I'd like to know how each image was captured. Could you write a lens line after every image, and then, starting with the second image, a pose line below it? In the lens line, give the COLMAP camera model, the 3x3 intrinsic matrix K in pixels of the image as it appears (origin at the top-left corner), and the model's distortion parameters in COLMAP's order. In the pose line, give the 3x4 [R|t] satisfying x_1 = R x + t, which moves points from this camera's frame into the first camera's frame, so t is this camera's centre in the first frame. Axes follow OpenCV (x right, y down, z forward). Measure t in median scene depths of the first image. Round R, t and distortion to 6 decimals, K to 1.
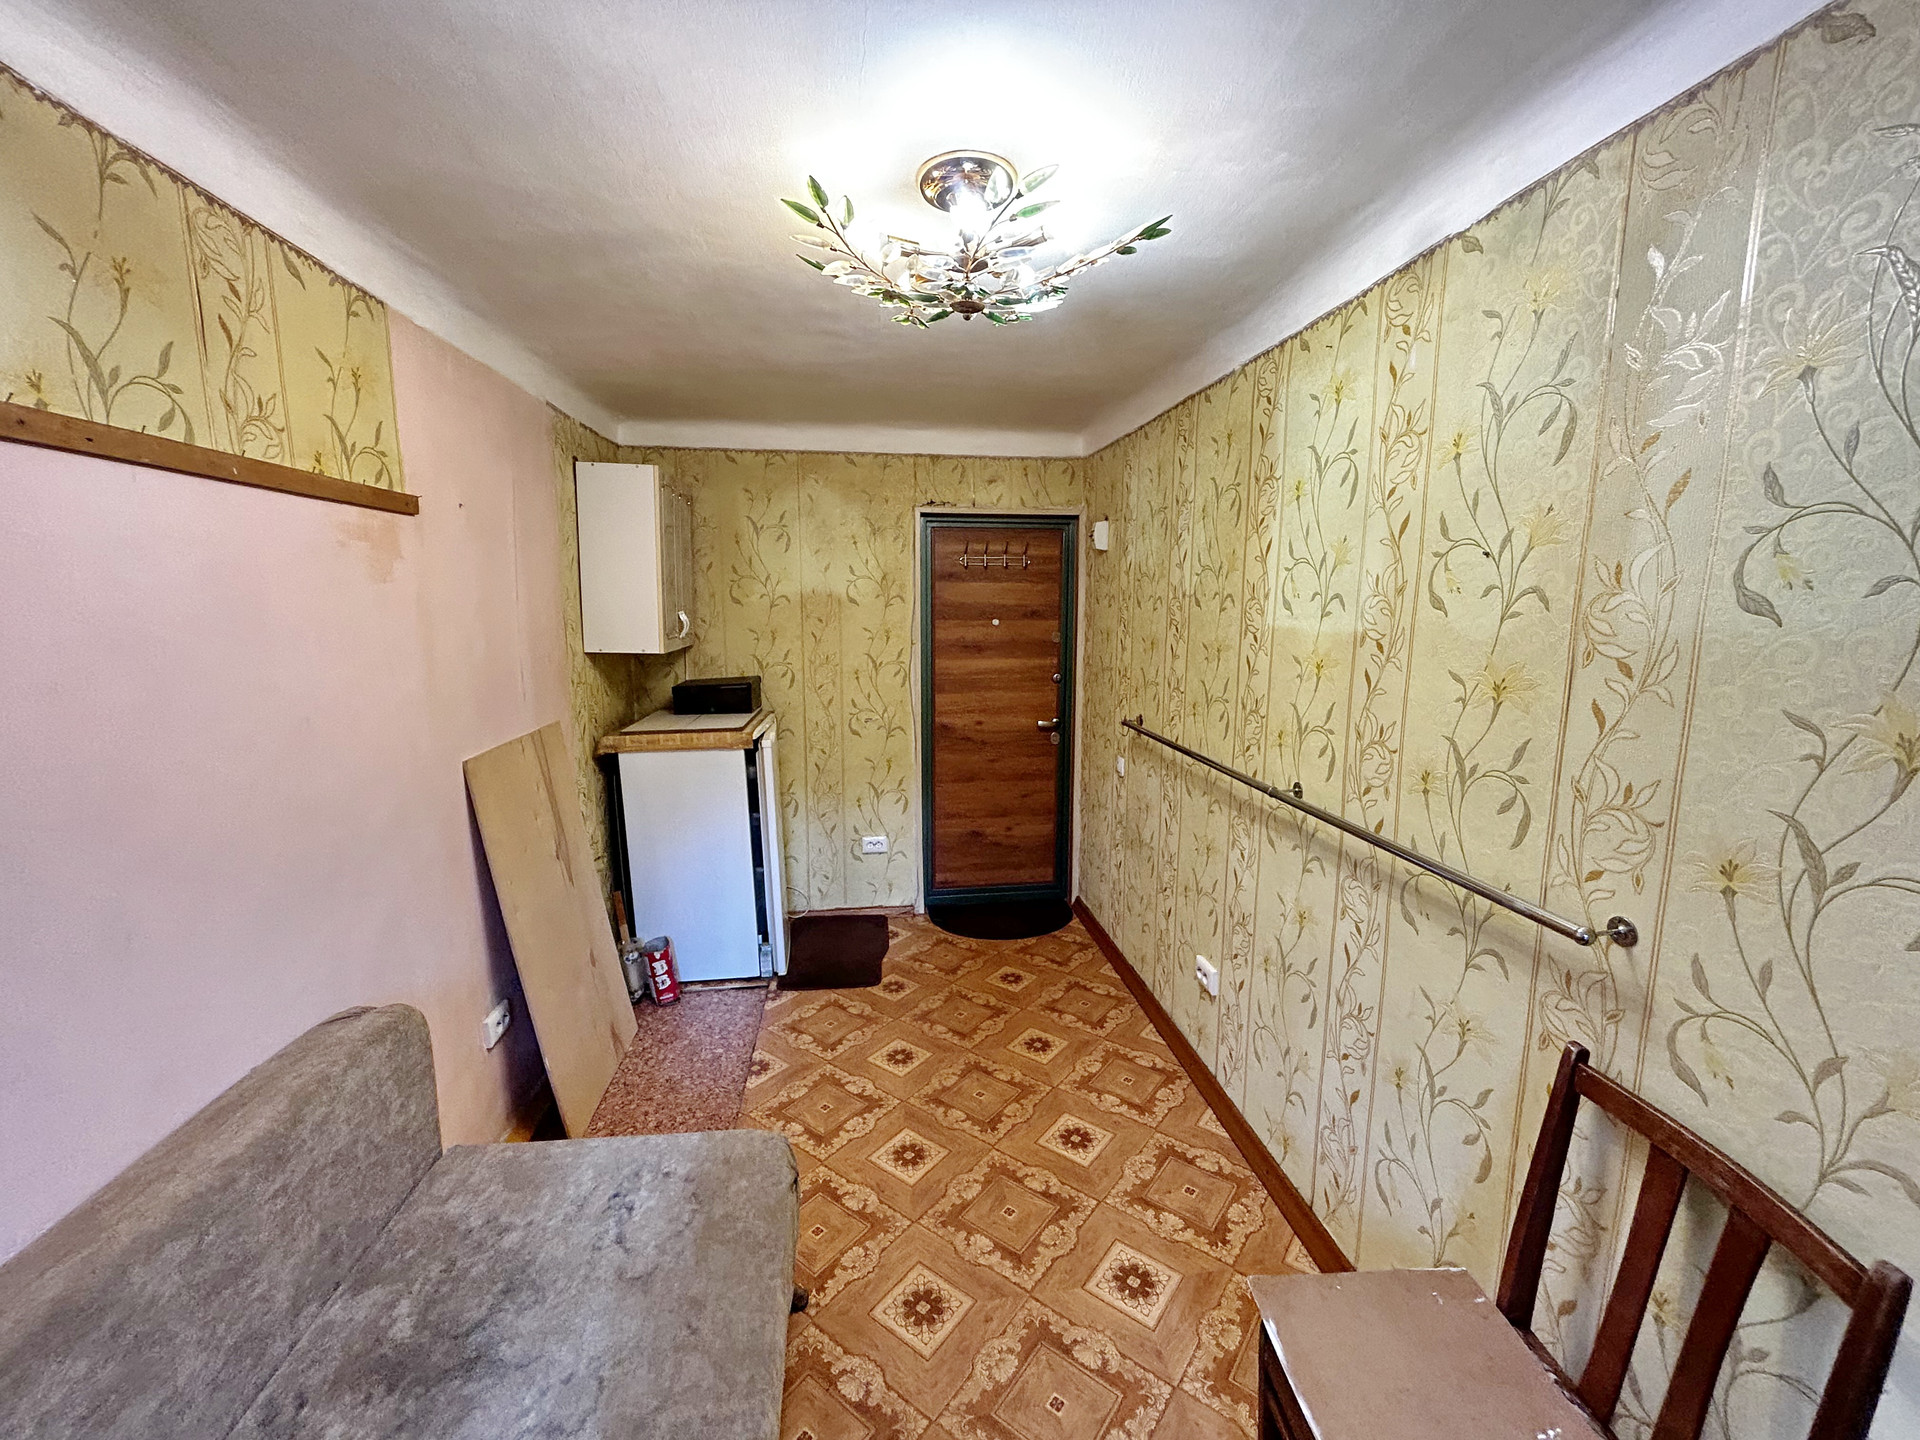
lens RADIAL K [[774.8, 0, 961.4], [0, 774.8, 713.9], [0, 0, 1]] dist [0.000588, -0.000134]
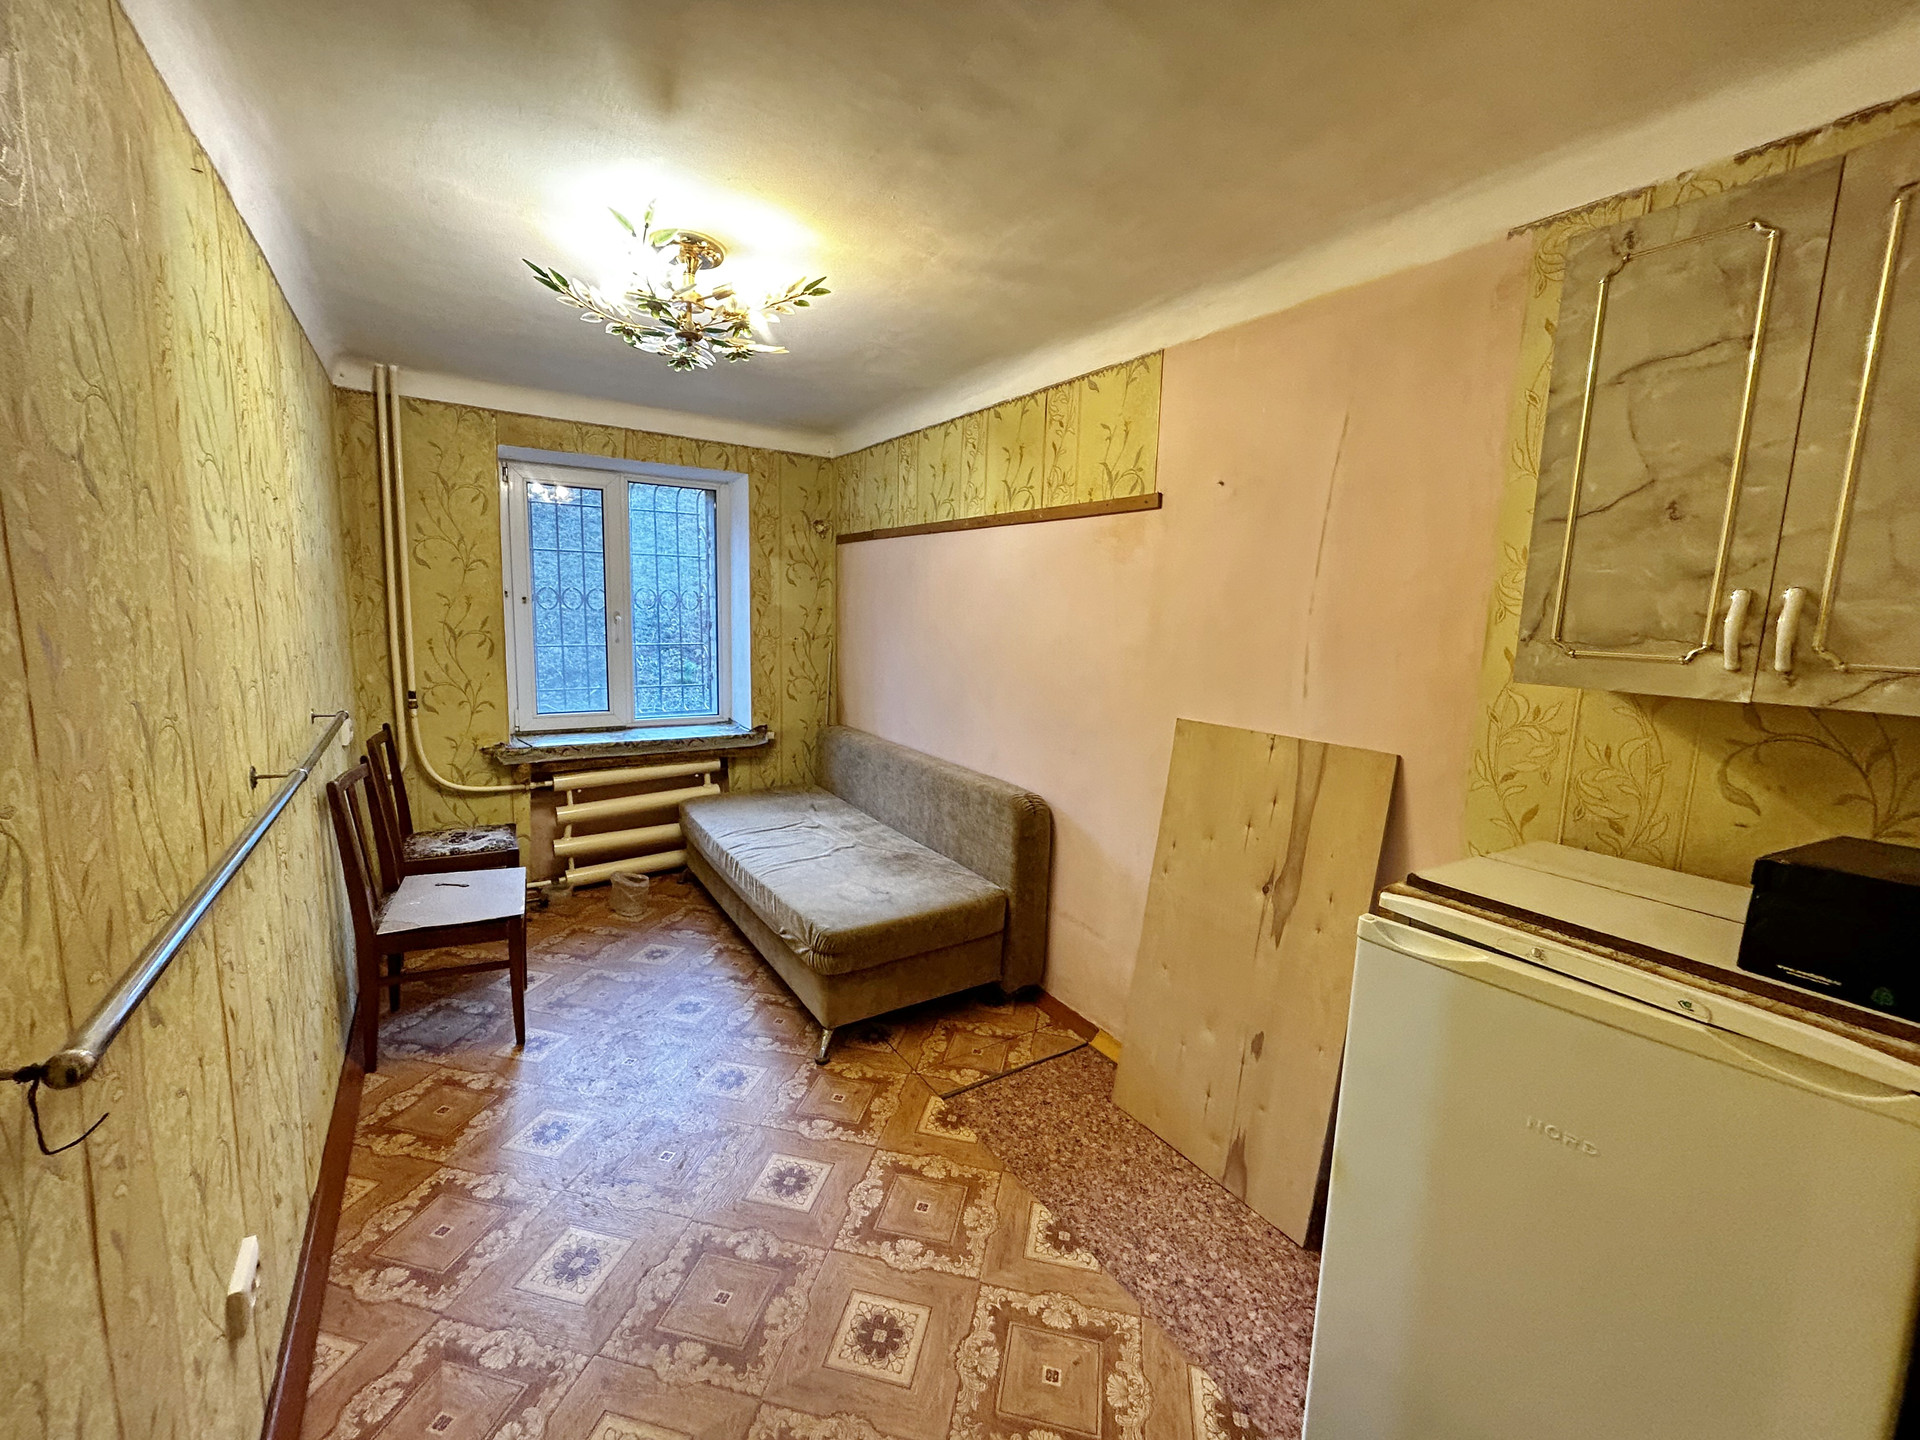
lens RADIAL K [[774.8, 0, 956.7], [0, 774.8, 716.4], [0, 0, 1]] dist [0.000588, -0.000134]
pose [[-0.899895, 0.033649, -0.434807, 0.172277], [-0.095834, 0.957390, 0.272433, -0.269698], [0.425447, 0.286830, -0.858326, 2.262771]]
